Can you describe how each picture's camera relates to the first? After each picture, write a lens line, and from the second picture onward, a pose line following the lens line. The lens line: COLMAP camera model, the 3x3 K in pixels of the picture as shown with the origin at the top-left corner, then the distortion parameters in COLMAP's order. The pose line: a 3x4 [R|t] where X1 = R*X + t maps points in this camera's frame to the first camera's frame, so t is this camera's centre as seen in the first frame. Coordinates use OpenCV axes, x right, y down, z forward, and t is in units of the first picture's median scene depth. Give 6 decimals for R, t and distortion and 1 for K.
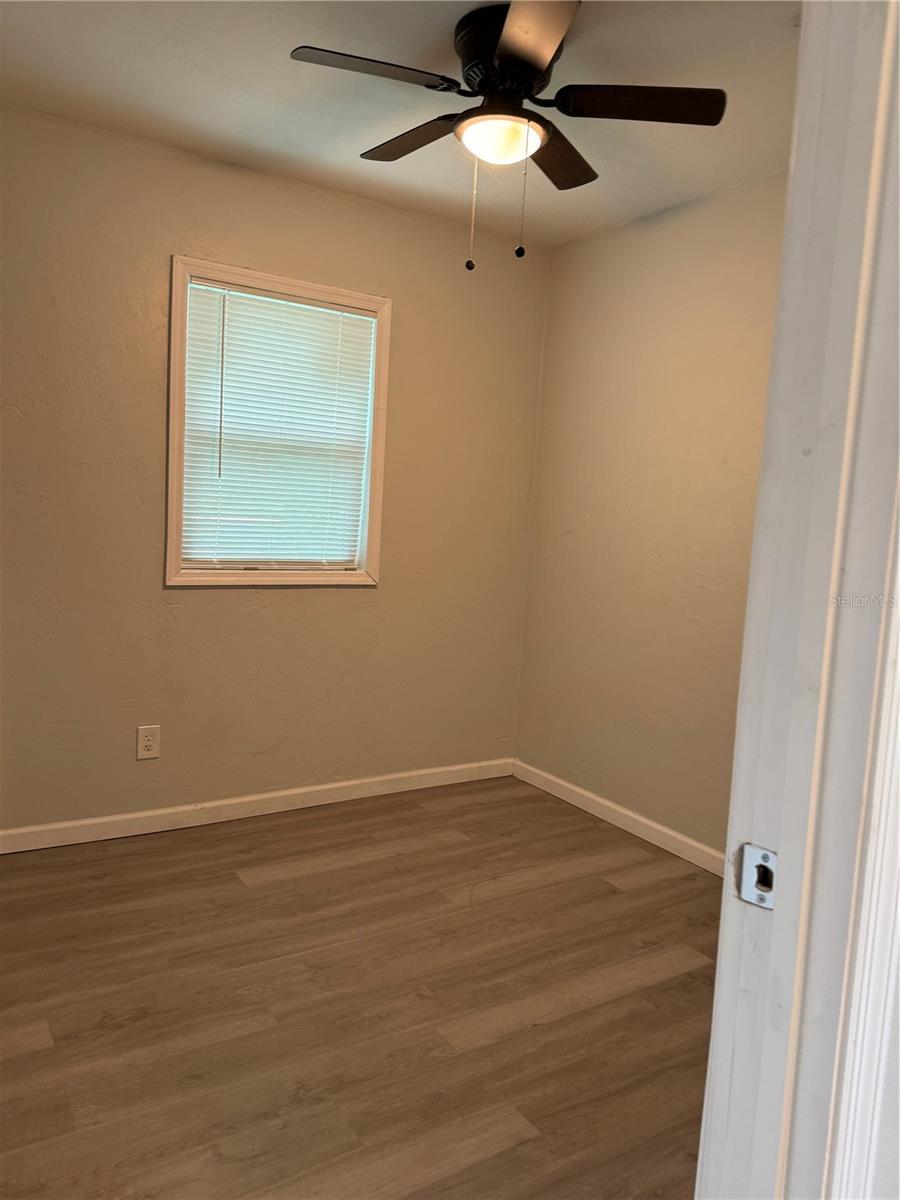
lens RADIAL K [[842.2, 0, 449.6], [0, 842.2, 603.8], [0, 0, 1]] dist [0.044583, -0.013085]
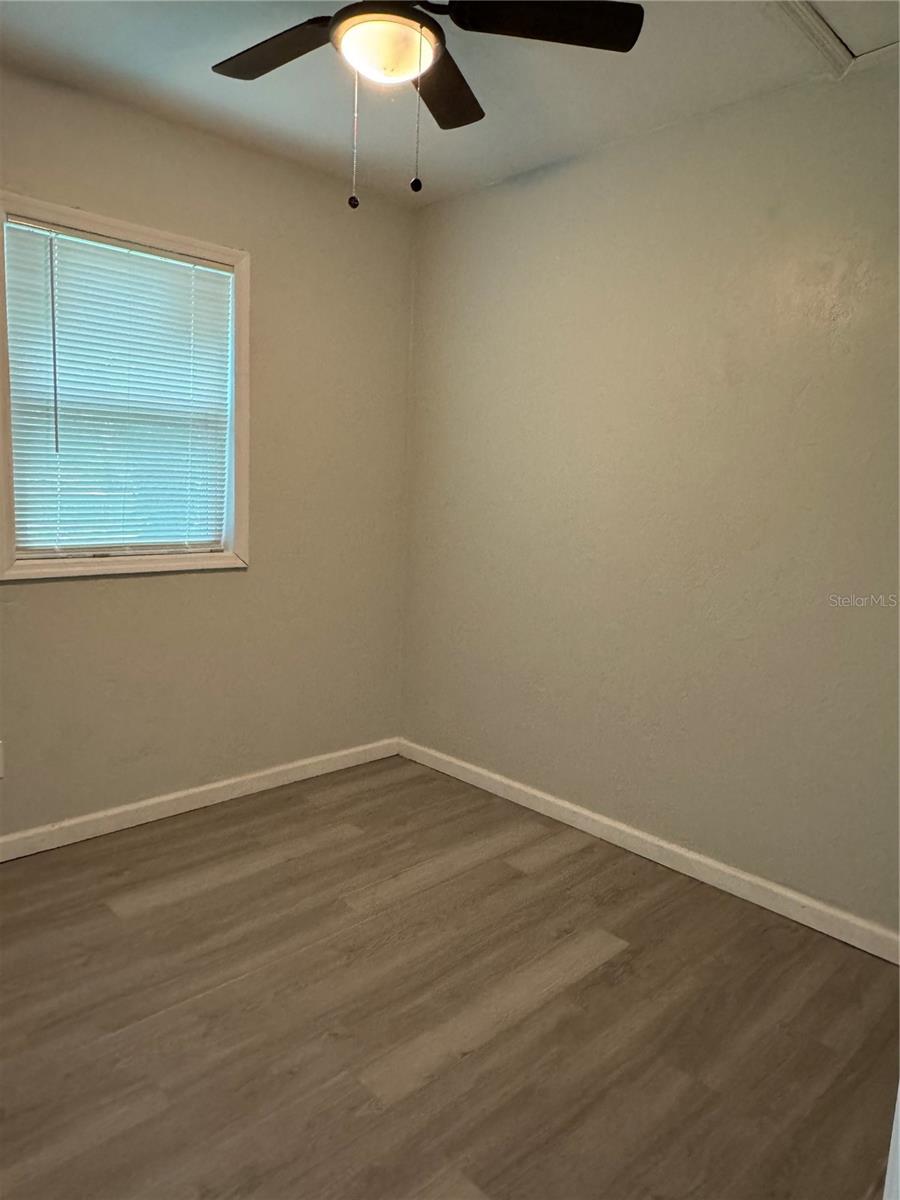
lens RADIAL K [[774.9, 0, 449.9], [0, 774.9, 599.0], [0, 0, 1]] dist [-0.024276, 0.019954]
pose [[0.981480, -0.047201, 0.185657, -0.033197], [0.038610, 0.998022, 0.049621, -0.024915], [-0.187632, -0.041534, 0.981361, 0.154170]]
